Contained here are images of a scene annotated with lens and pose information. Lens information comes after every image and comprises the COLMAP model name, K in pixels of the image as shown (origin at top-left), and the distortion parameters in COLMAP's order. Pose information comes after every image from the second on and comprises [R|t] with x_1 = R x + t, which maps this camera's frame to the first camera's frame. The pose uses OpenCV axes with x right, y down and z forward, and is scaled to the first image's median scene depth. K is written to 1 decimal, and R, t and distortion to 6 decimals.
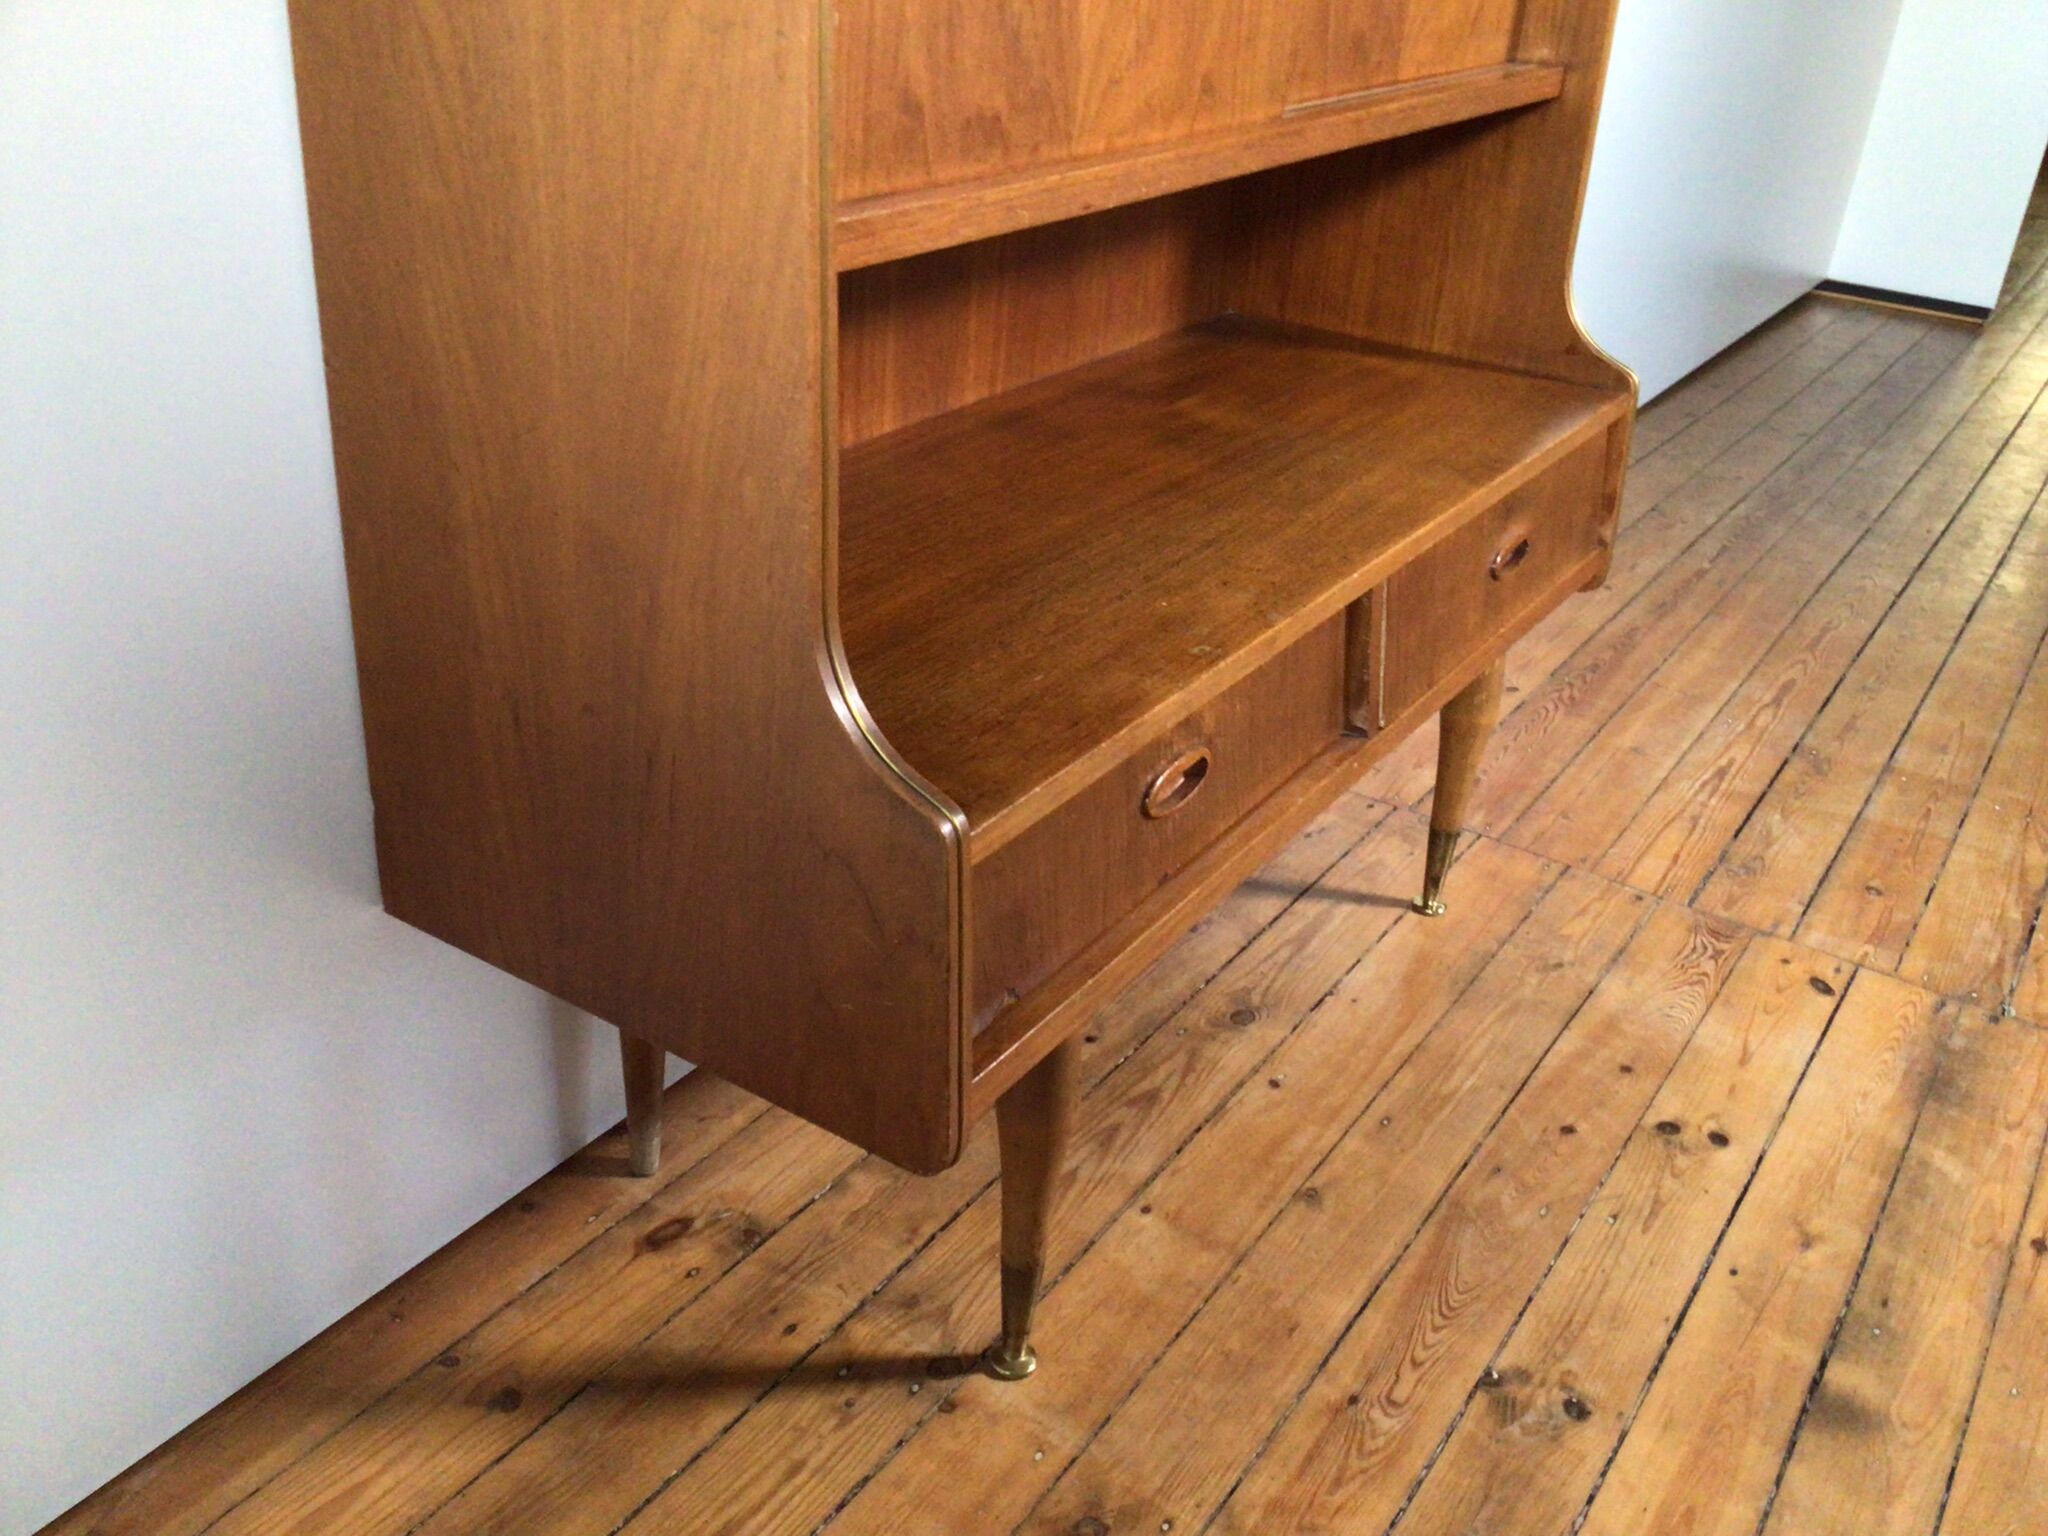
lens RADIAL K [[1823.0, 0, 1038.1], [0, 1823.0, 774.5], [0, 0, 1]] dist [0.107321, -0.194523]
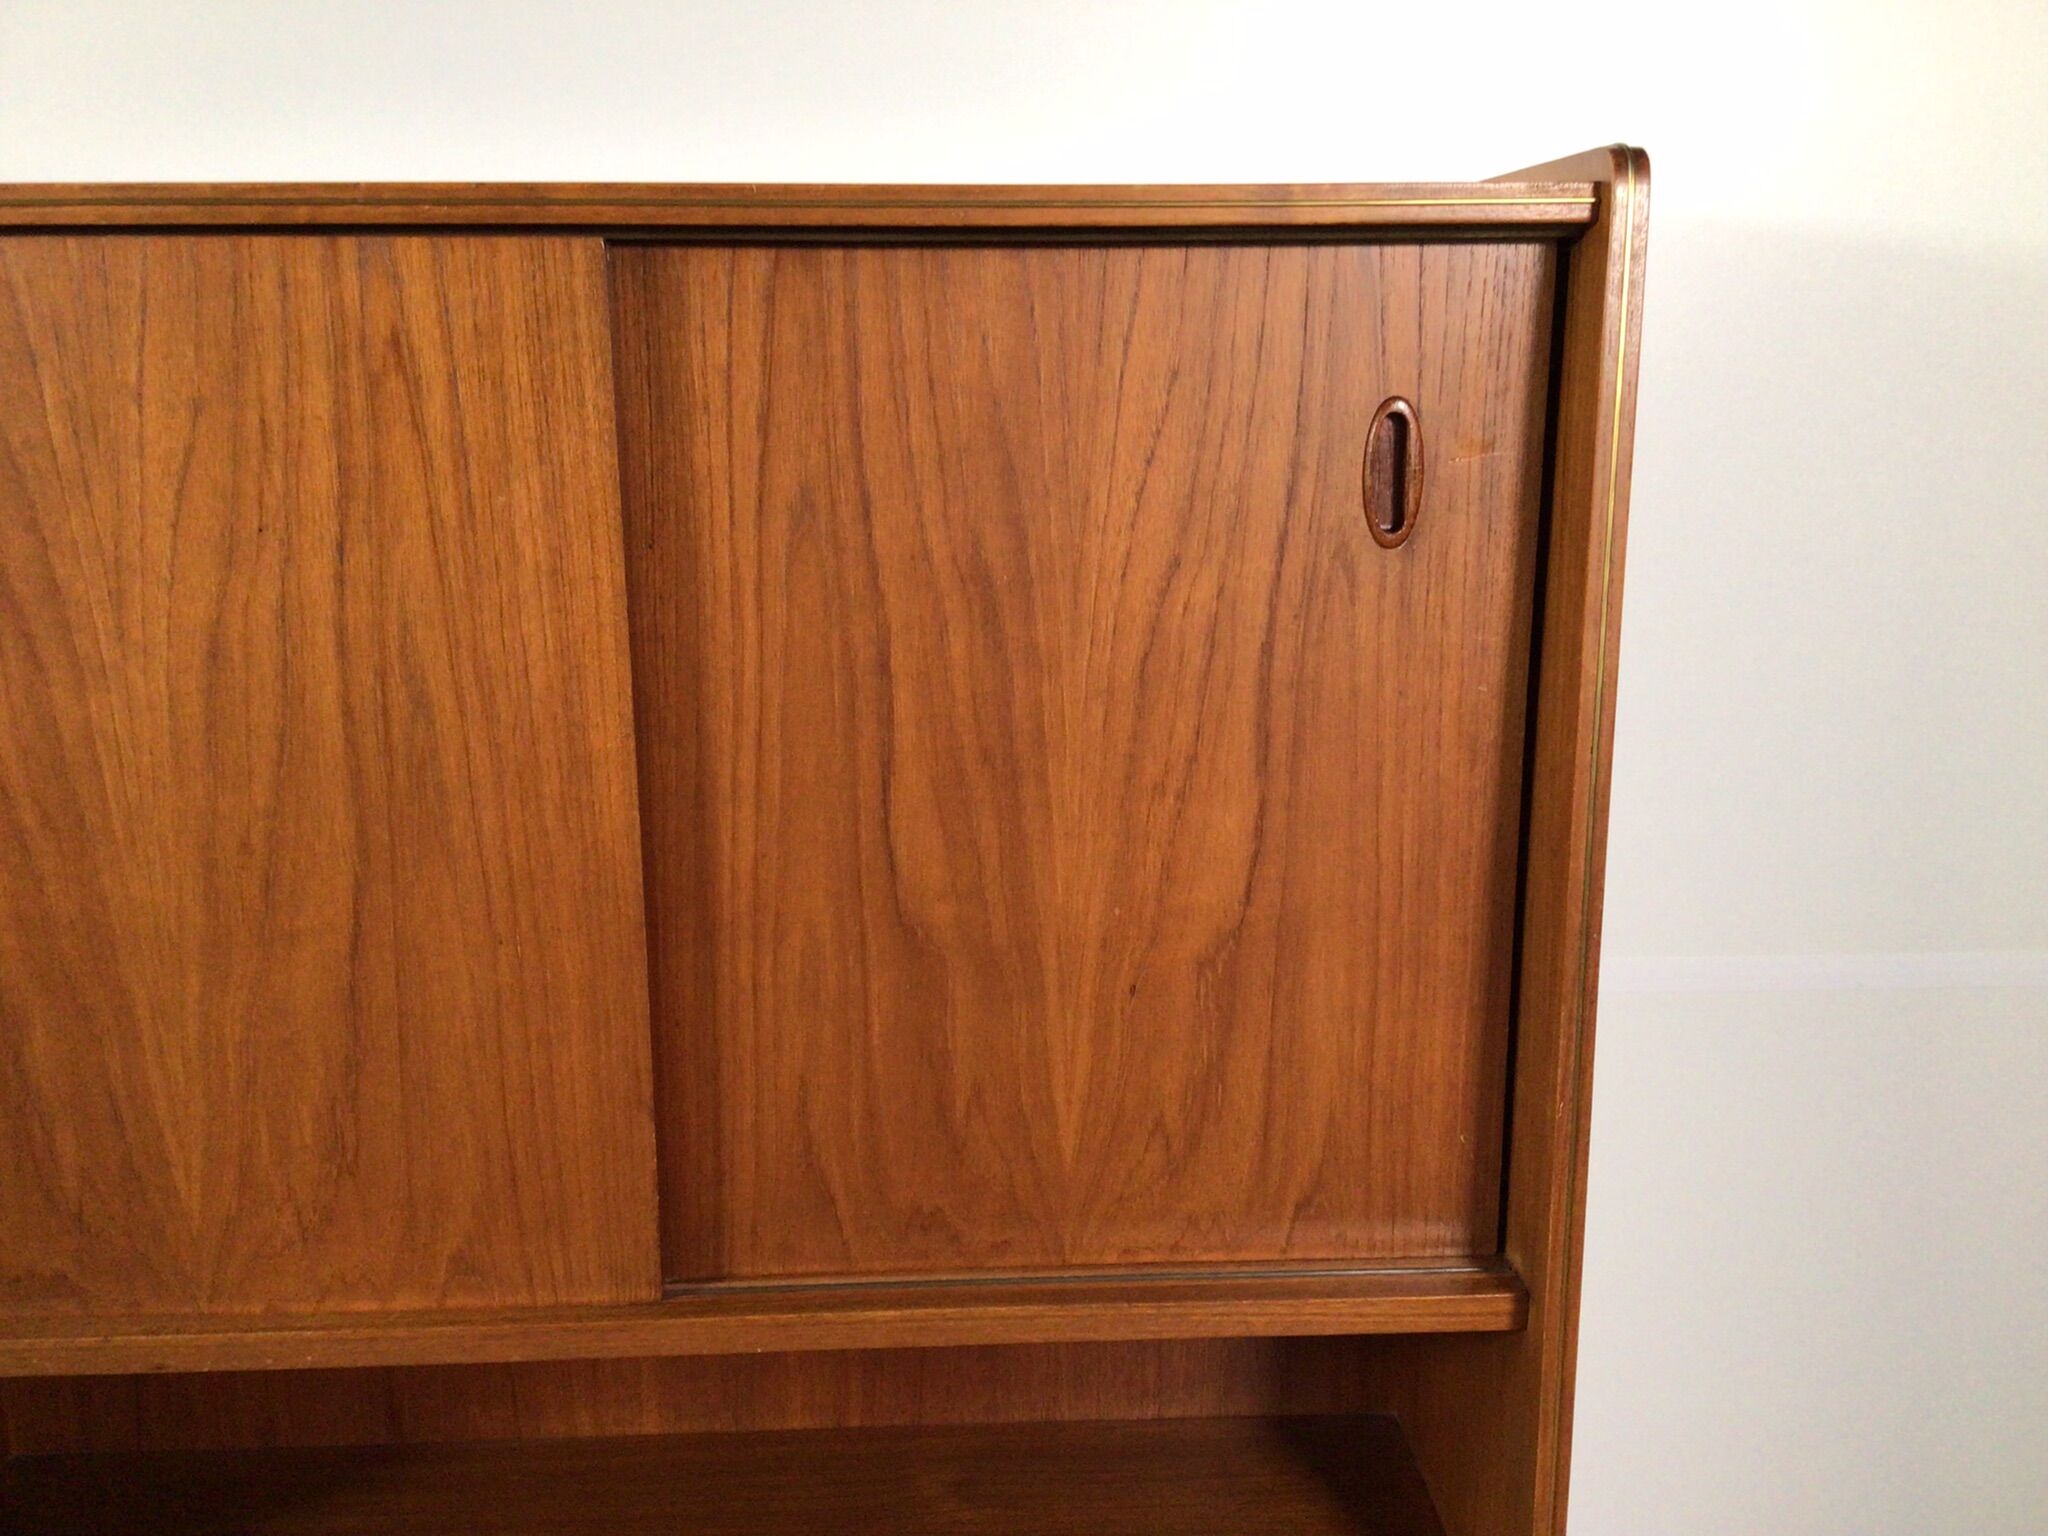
lens RADIAL K [[1823.0, 0, 1033.2], [0, 1823.0, 758.5], [0, 0, 1]] dist [0.107321, -0.194523]
pose [[0.580726, 0.115302, -0.805892, 0.569861], [-0.340245, 0.933691, -0.111594, -0.347532], [0.739588, 0.339007, 0.581450, 0.323352]]
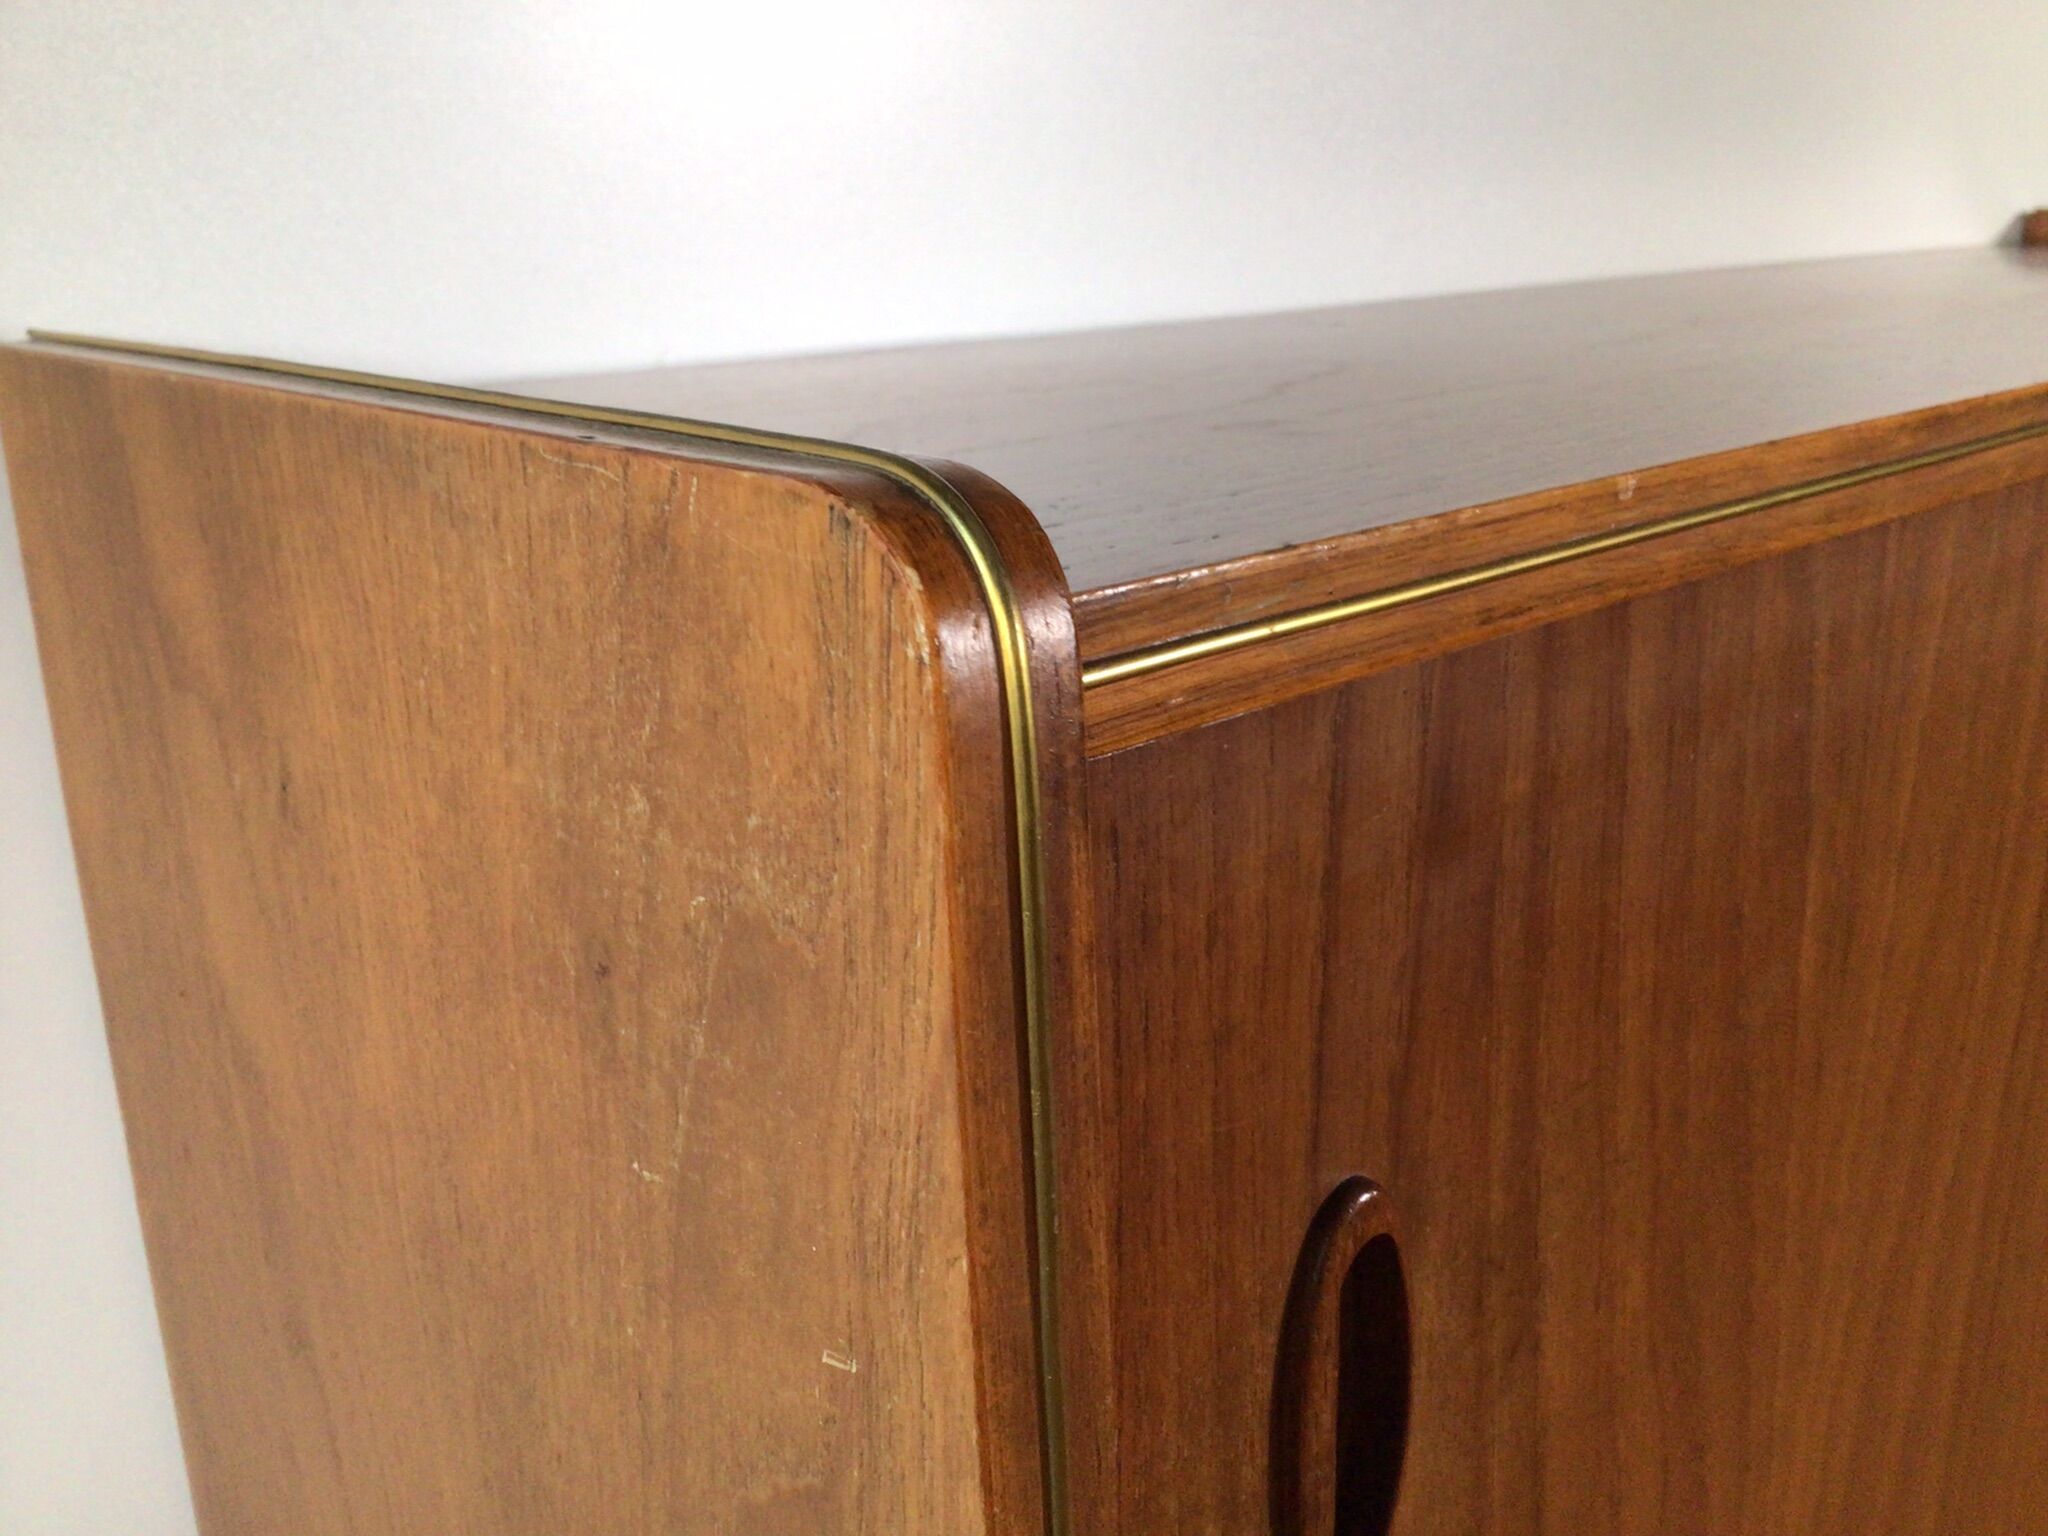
lens RADIAL K [[1823.0, 0, 1010.8], [0, 1823.0, 768.2], [0, 0, 1]] dist [0.107321, -0.194523]
pose [[0.961779, -0.016801, -0.273310, -0.006400], [-0.034953, 0.982418, -0.183393, -0.376459], [0.271585, 0.185937, 0.944282, 0.166813]]
